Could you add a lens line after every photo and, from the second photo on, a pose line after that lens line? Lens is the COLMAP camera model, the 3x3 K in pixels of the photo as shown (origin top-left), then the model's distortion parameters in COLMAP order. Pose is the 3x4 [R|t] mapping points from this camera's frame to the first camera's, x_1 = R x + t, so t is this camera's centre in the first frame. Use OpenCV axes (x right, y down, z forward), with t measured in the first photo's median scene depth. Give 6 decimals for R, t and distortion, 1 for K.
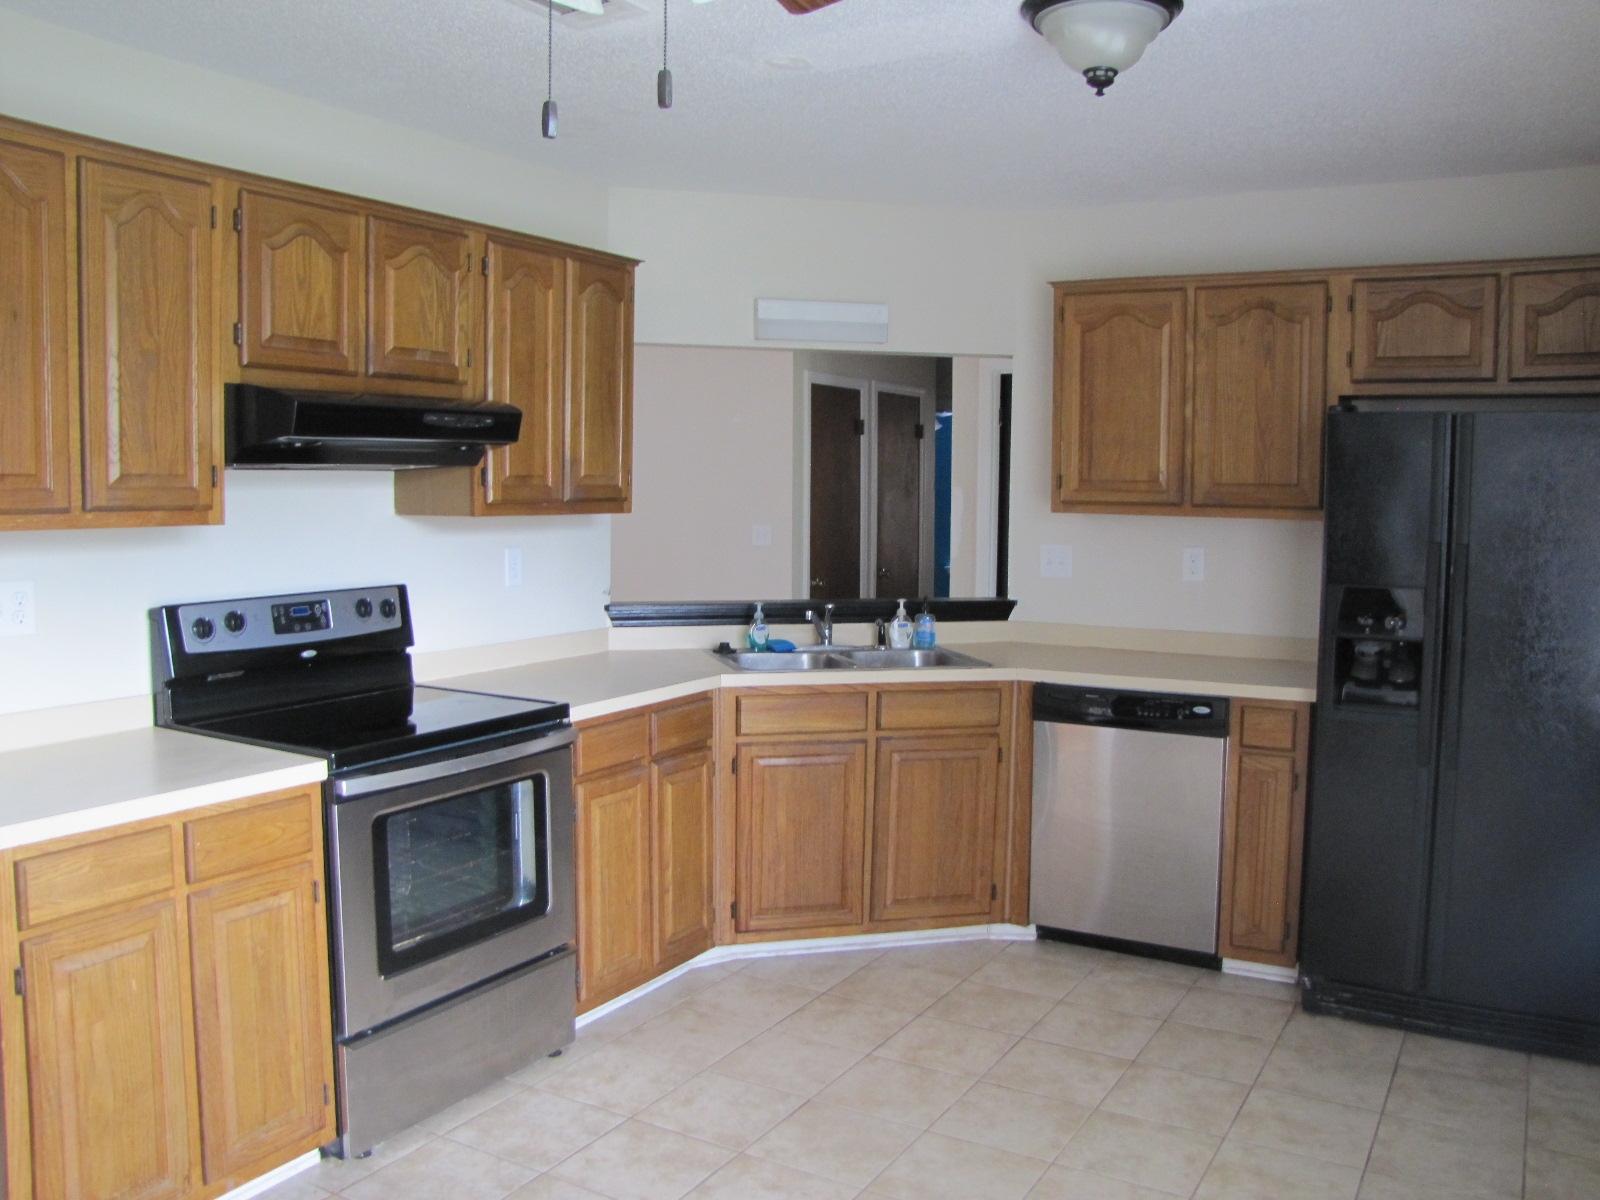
lens RADIAL K [[1349.0, 0, 802.7], [0, 1349.0, 617.3], [0, 0, 1]] dist [-0.172984, 0.156421]
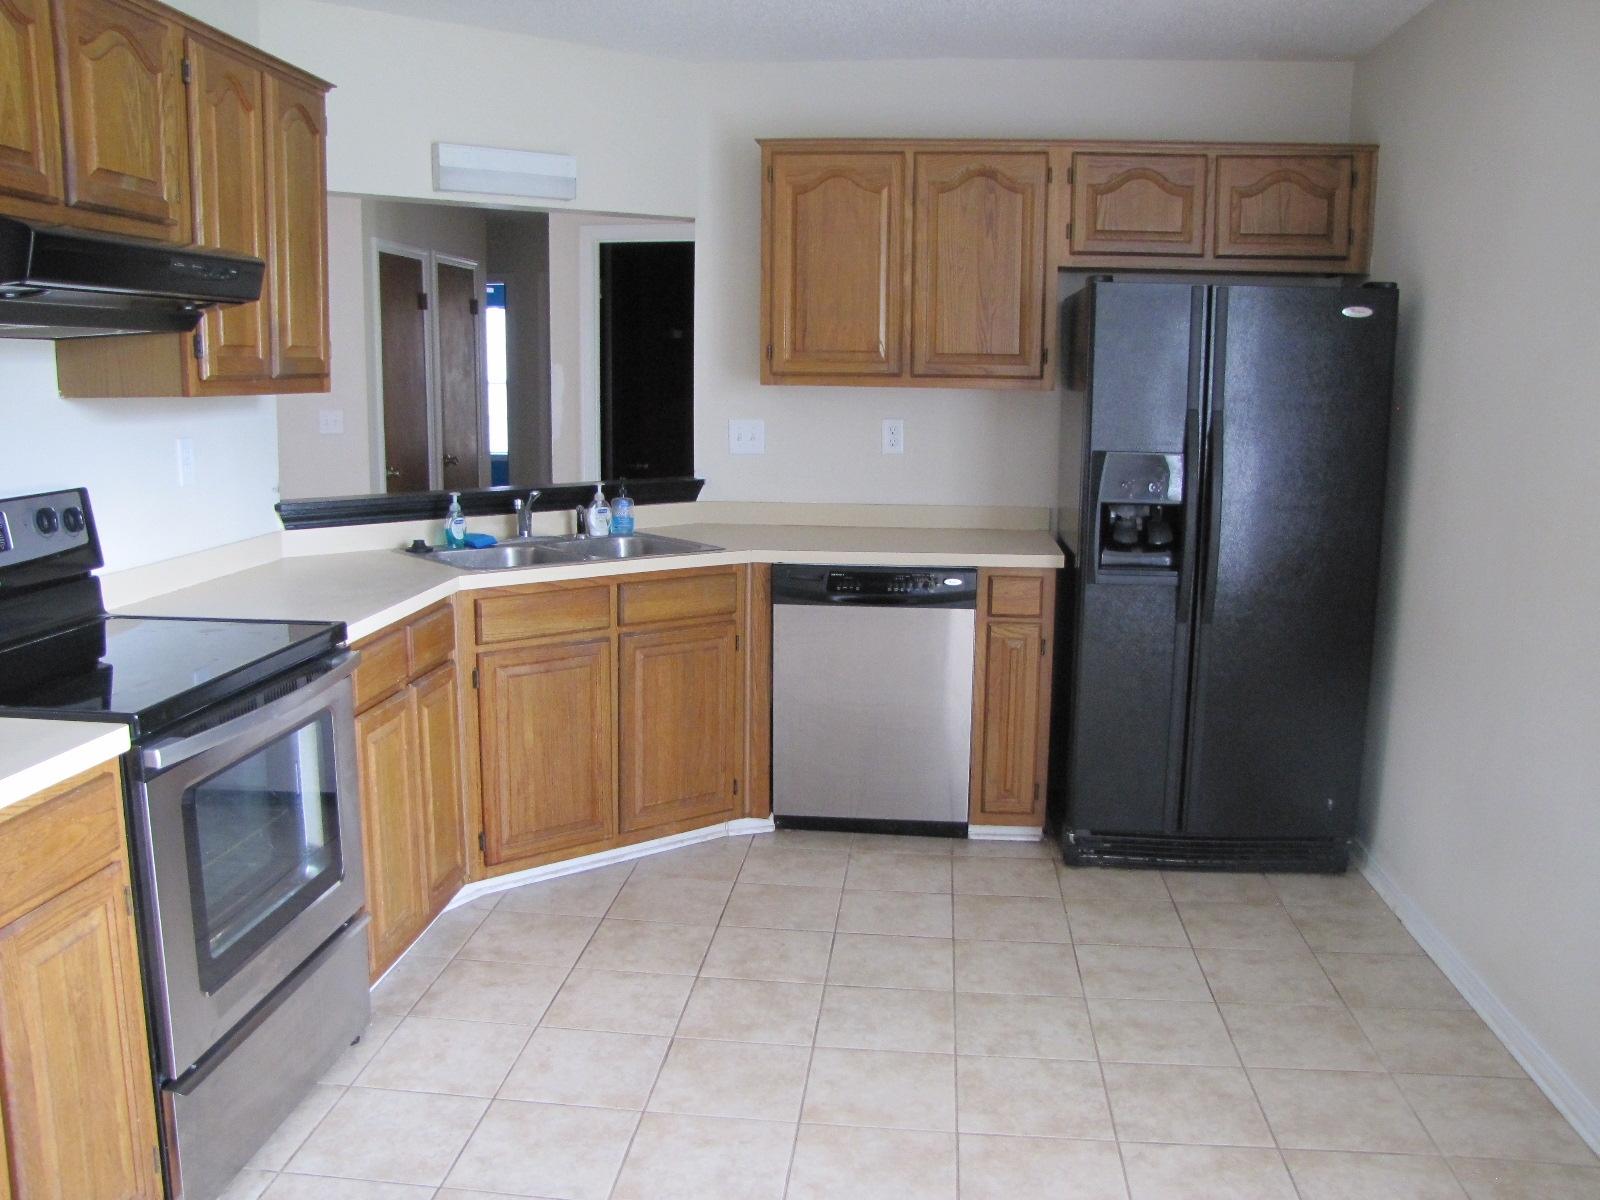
lens RADIAL K [[1349.0, 0, 802.7], [0, 1349.0, 617.3], [0, 0, 1]] dist [-0.172984, 0.156421]
pose [[0.912105, -0.075083, 0.403021, -0.209595], [0.039764, 0.994653, 0.095310, -0.004474], [-0.408022, -0.070907, 0.910214, 0.126089]]
